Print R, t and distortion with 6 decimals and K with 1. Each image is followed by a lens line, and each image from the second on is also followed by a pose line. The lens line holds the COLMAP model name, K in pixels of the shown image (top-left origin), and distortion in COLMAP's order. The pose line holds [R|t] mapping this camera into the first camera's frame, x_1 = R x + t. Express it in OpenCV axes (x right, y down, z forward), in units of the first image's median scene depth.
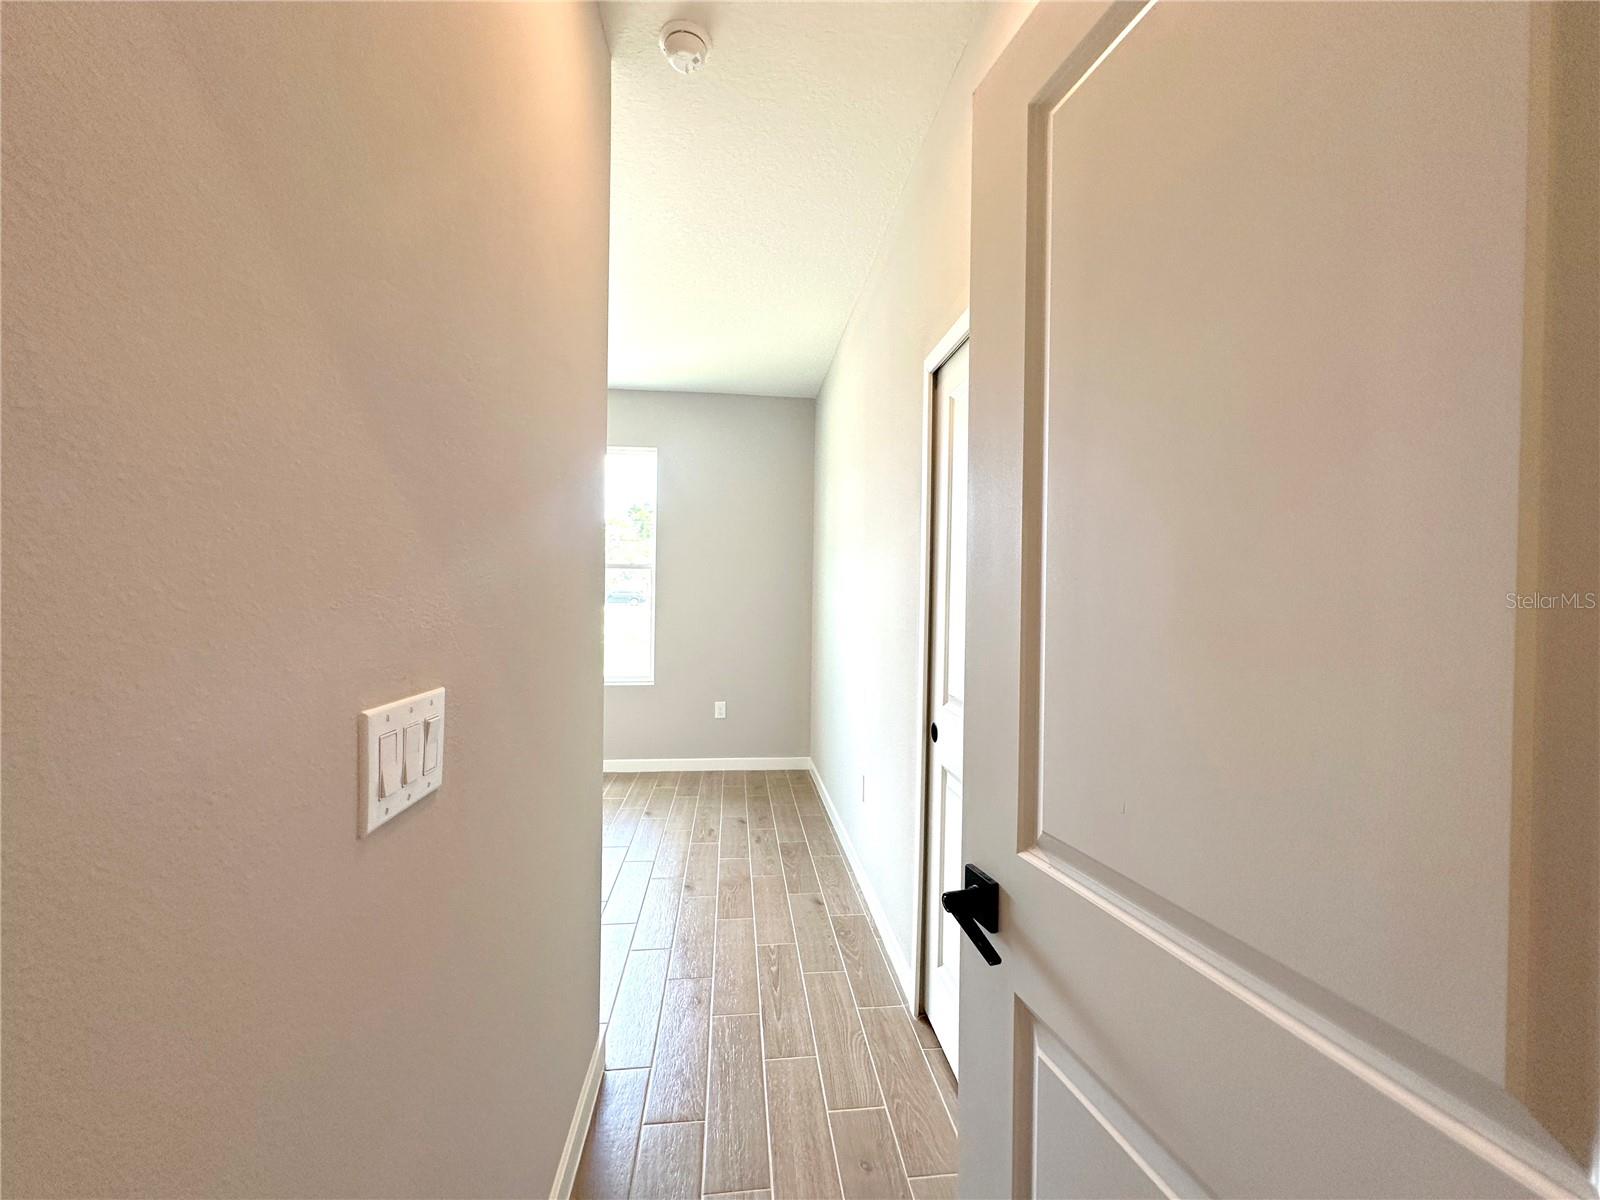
lens RADIAL K [[637.5, 0, 803.4], [0, 637.5, 600.3], [0, 0, 1]] dist [-0.003052, 0.001095]
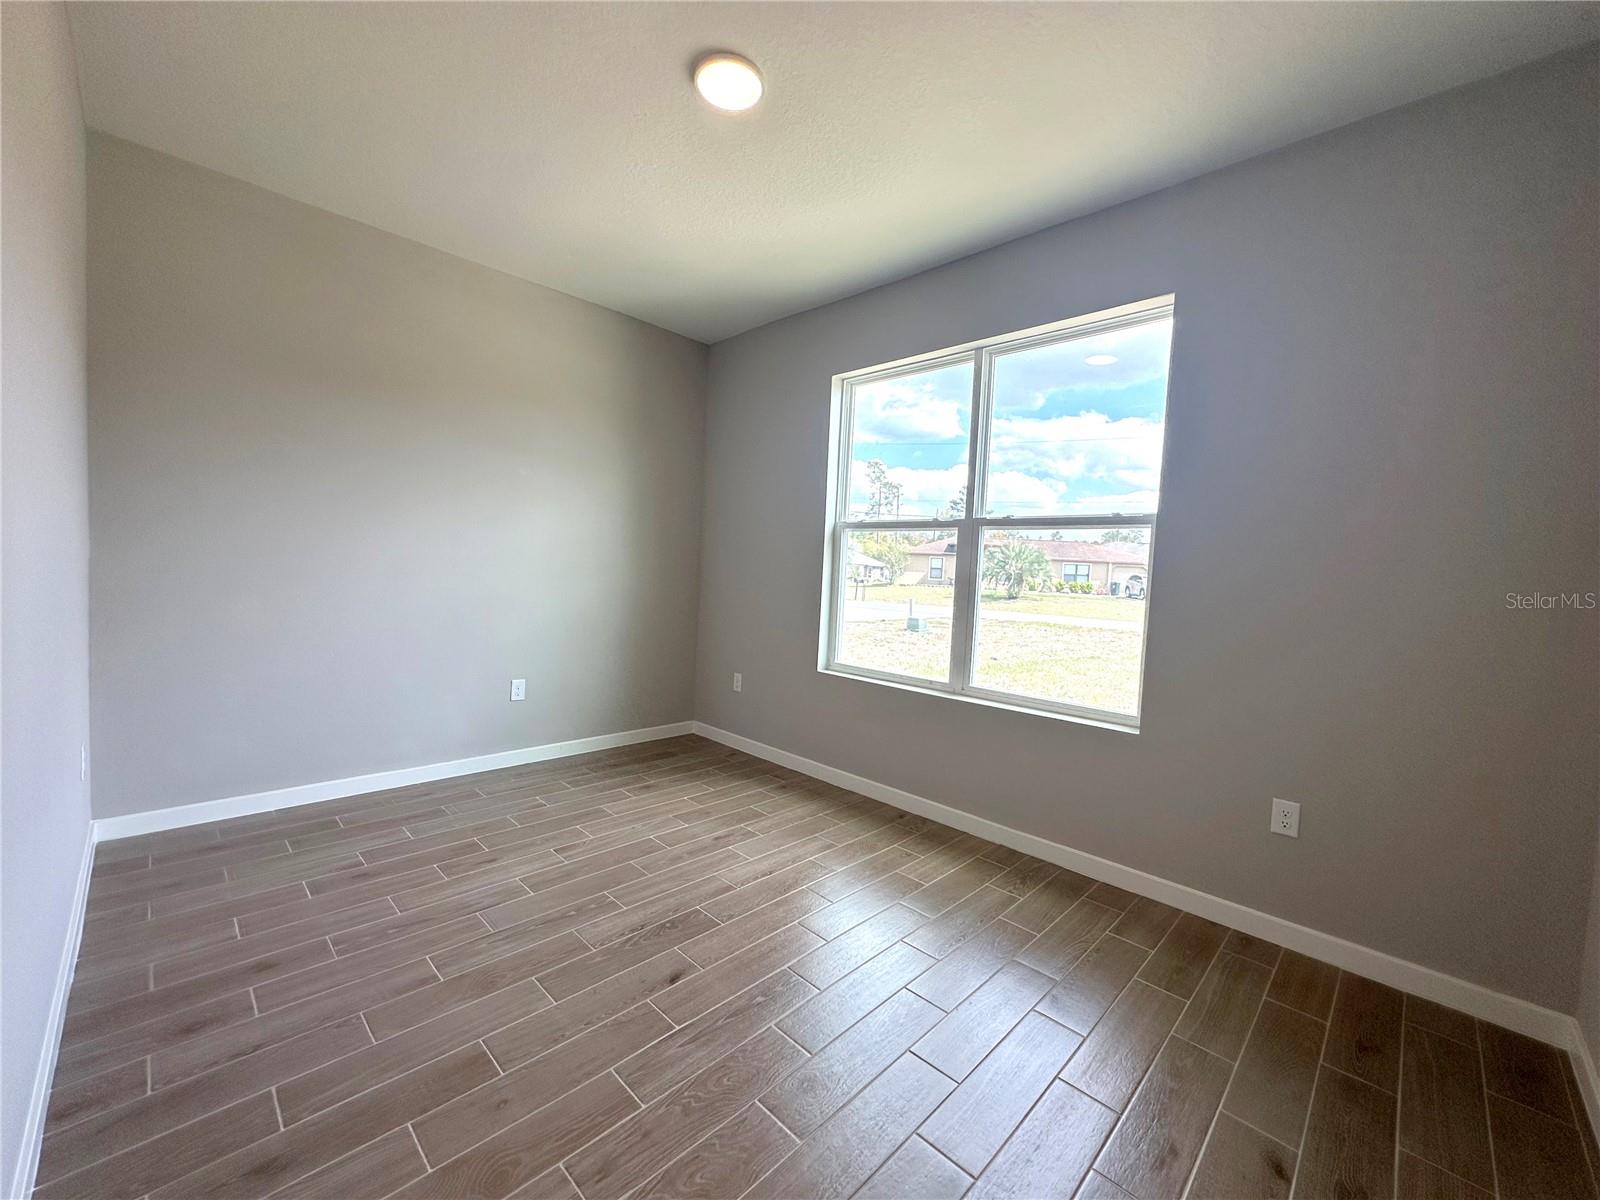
lens RADIAL K [[637.5, 0, 802.6], [0, 637.5, 599.4], [0, 0, 1]] dist [-0.003052, 0.001095]
pose [[0.631251, 0.052231, -0.773818, -0.000606], [-0.035423, 0.998630, 0.038508, 0.007743], [0.774769, 0.003103, 0.632237, 0.458903]]
